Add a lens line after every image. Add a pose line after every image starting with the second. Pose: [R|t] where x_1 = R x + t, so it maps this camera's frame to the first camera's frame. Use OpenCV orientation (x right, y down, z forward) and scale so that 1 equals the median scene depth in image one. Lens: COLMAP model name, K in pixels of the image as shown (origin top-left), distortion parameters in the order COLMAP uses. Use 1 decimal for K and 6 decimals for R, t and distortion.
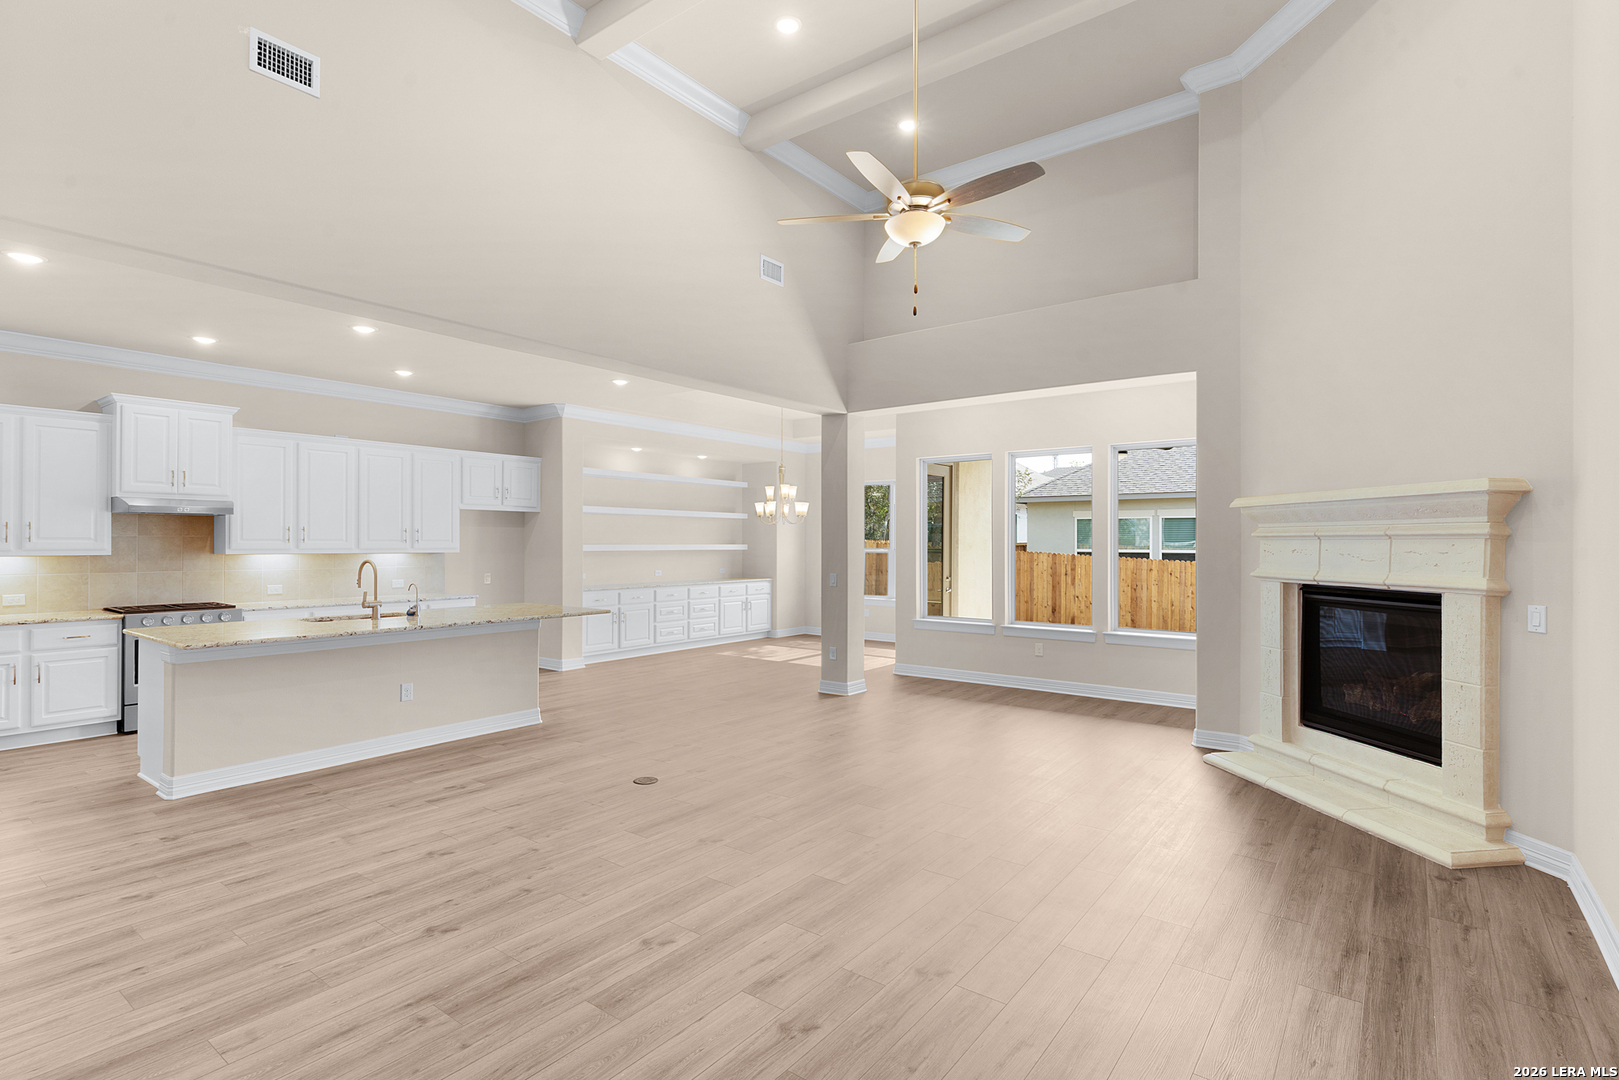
lens RADIAL K [[786.4, 0, 805.9], [0, 786.4, 539.7], [0, 0, 1]] dist [0.003486, -0.000982]
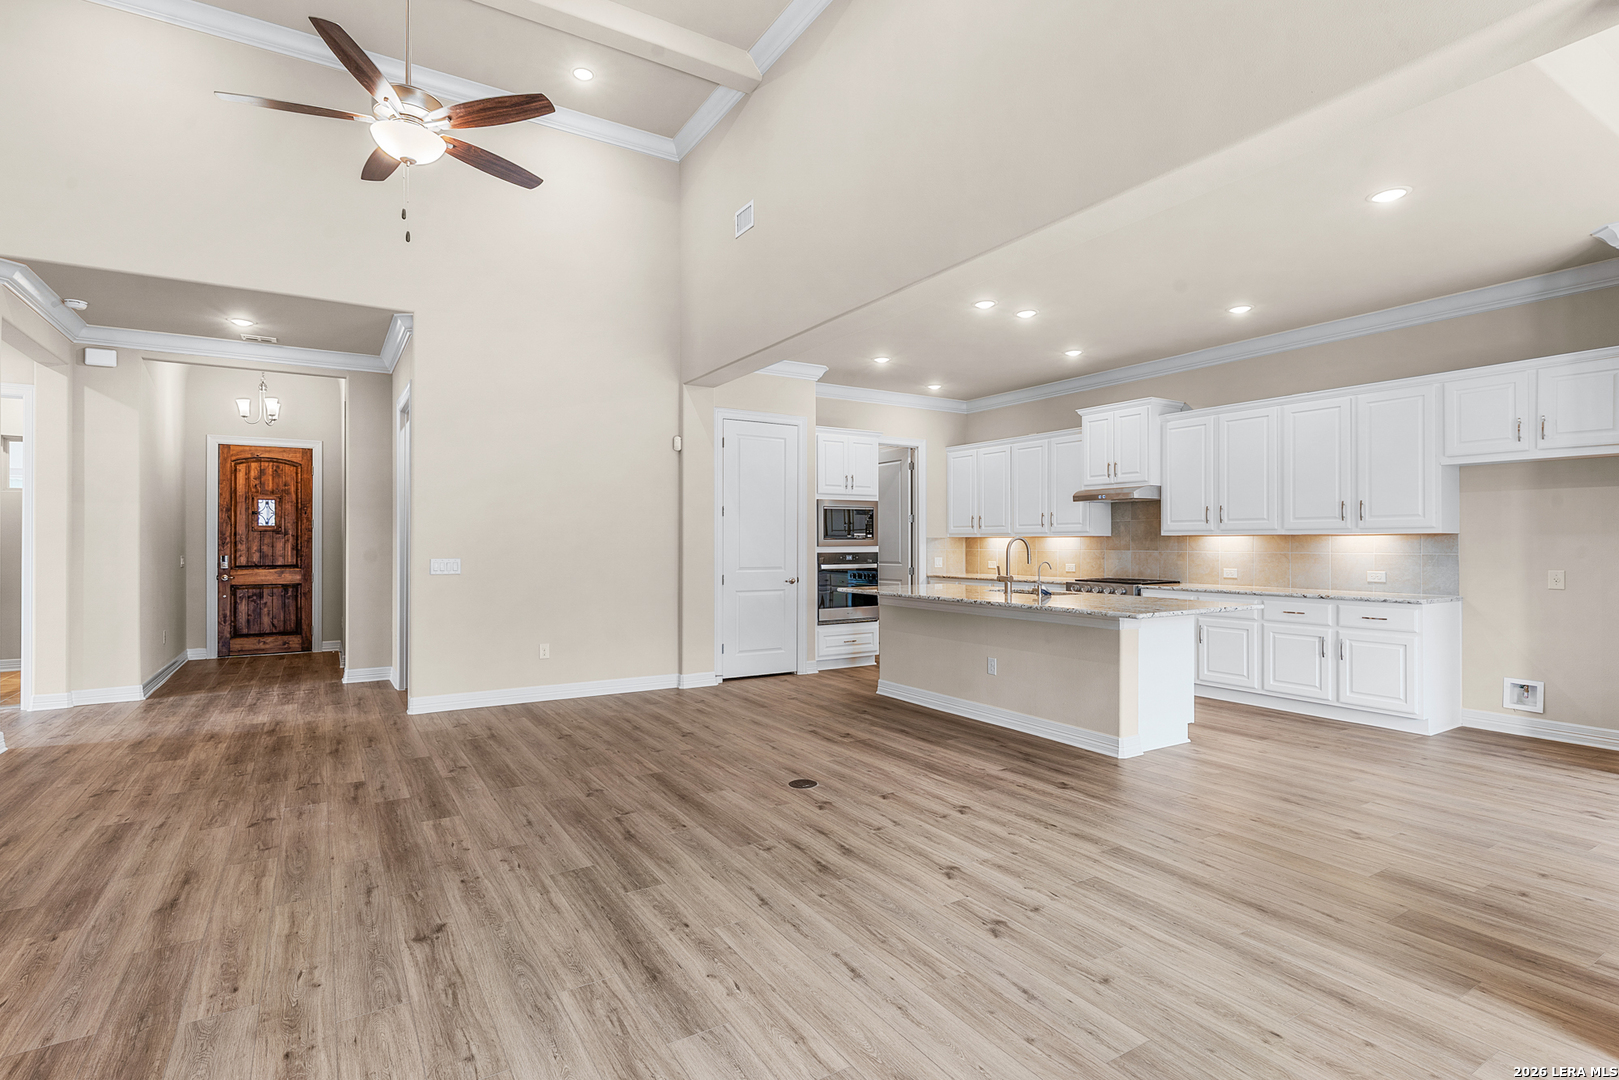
lens RADIAL K [[786.4, 0, 805.6], [0, 786.4, 535.2], [0, 0, 1]] dist [0.003486, -0.000982]
pose [[-0.362246, -0.011477, -0.932012, 0.427817], [0.003760, 0.999898, -0.013774, 0.030980], [0.932075, -0.008494, -0.362166, 0.930658]]
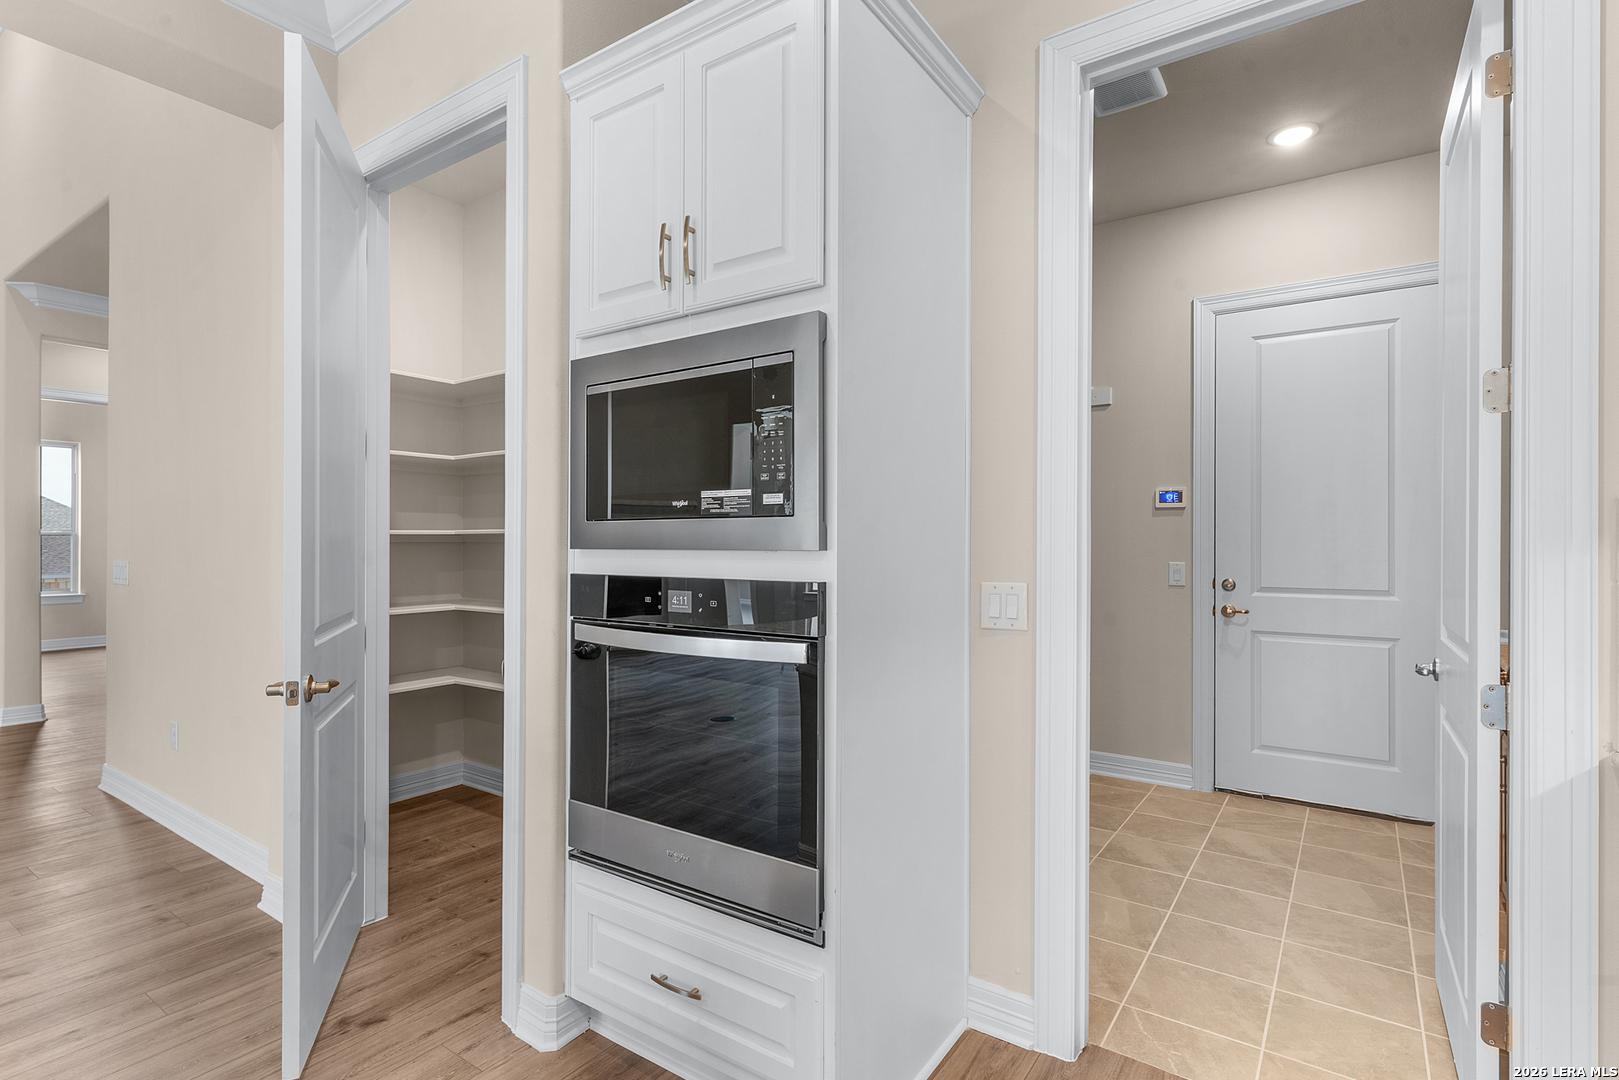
lens RADIAL K [[786.4, 0, 807.5], [0, 786.4, 545.1], [0, 0, 1]] dist [0.003486, -0.000982]
pose [[-0.999484, -0.006574, -0.031440, -0.730716], [-0.006530, 0.999978, -0.001509, 0.030177], [0.031449, -0.001303, -0.999505, 0.822237]]
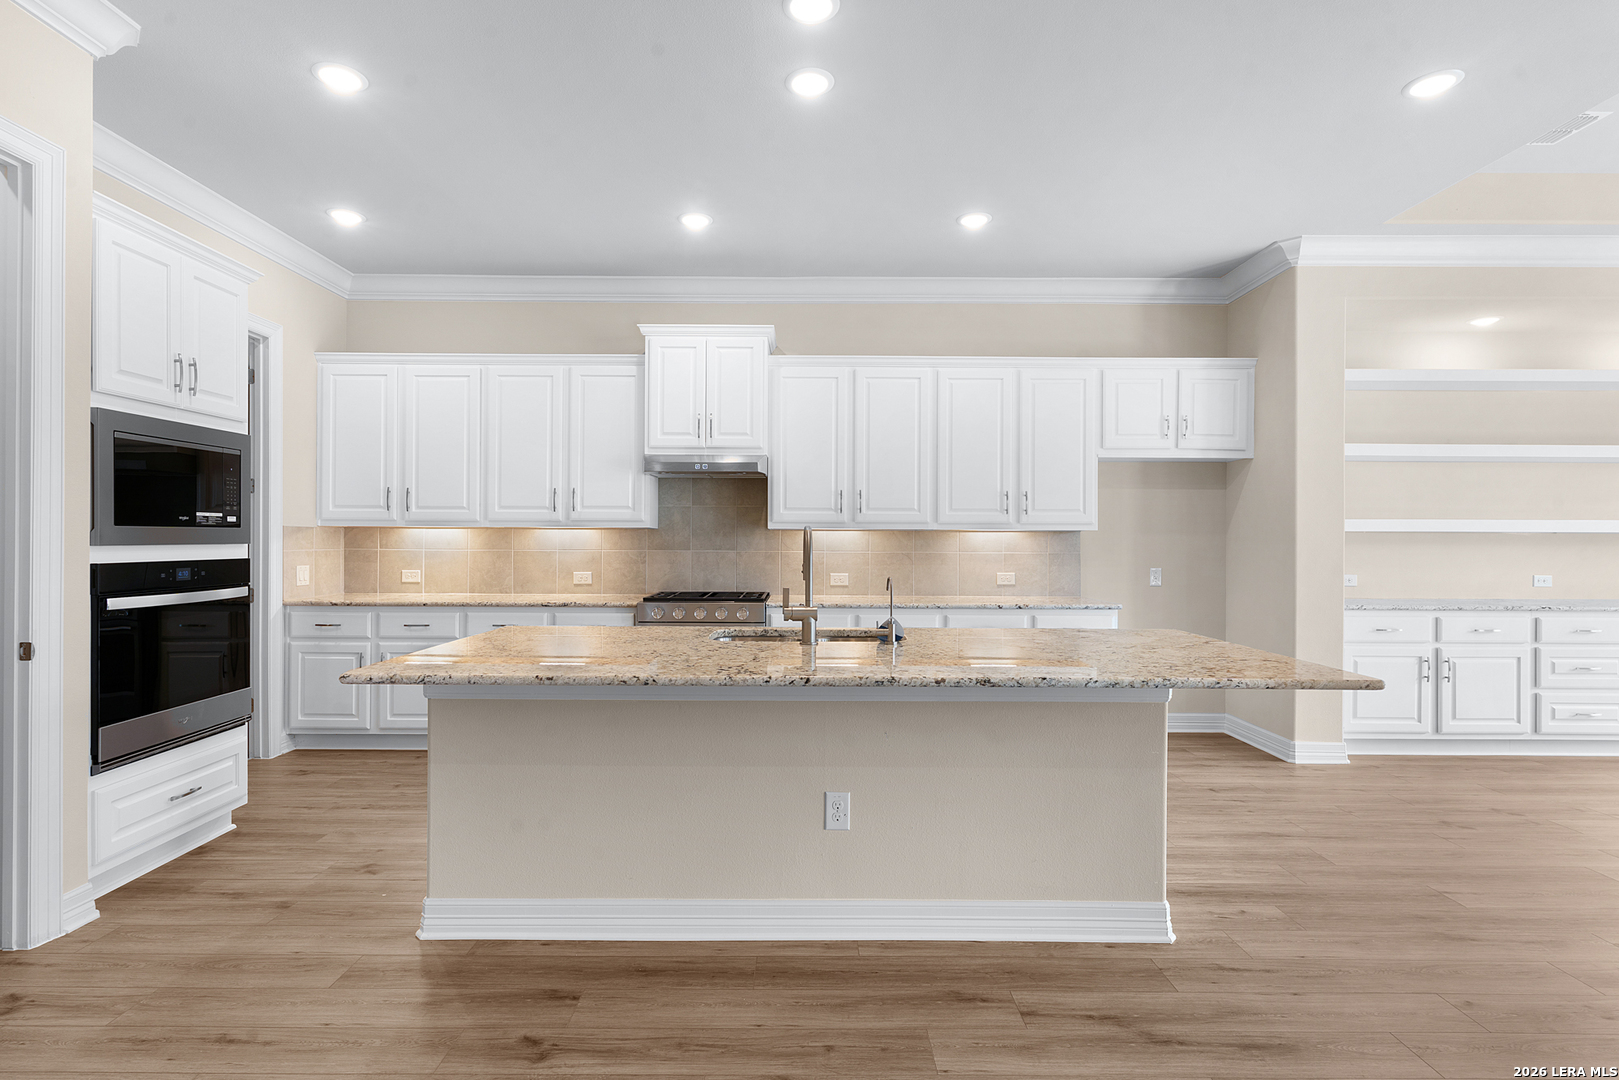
lens RADIAL K [[786.4, 0, 800.0], [0, 786.4, 539.9], [0, 0, 1]] dist [0.003486, -0.000982]
pose [[0.601094, 0.000645, -0.799178, -0.124650], [-0.000287, 1.000000, 0.000591, 0.028563], [0.799179, -0.000126, 0.601094, 0.574568]]
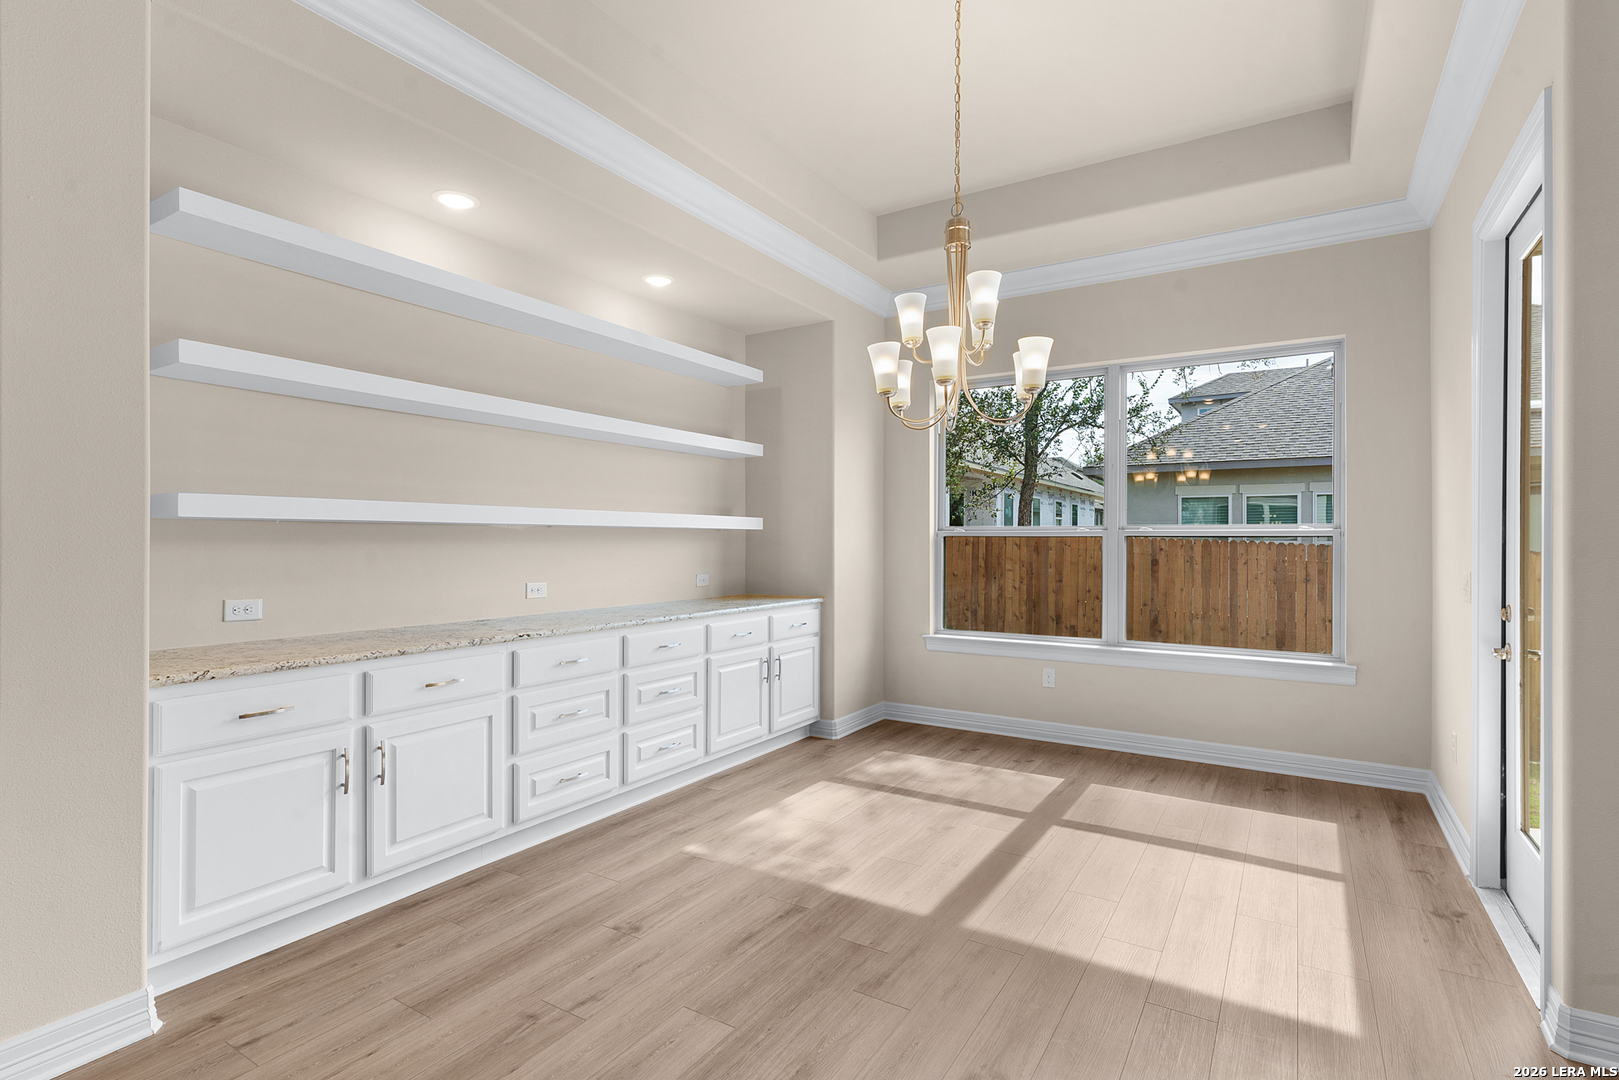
lens RADIAL K [[786.4, 0, 798.0], [0, 786.4, 545.3], [0, 0, 1]] dist [0.003486, -0.000982]
pose [[0.996872, 0.000299, 0.079037, -0.158480], [-0.001163, 0.999940, 0.010884, 0.029642], [-0.079029, -0.010942, 0.996812, 1.031592]]
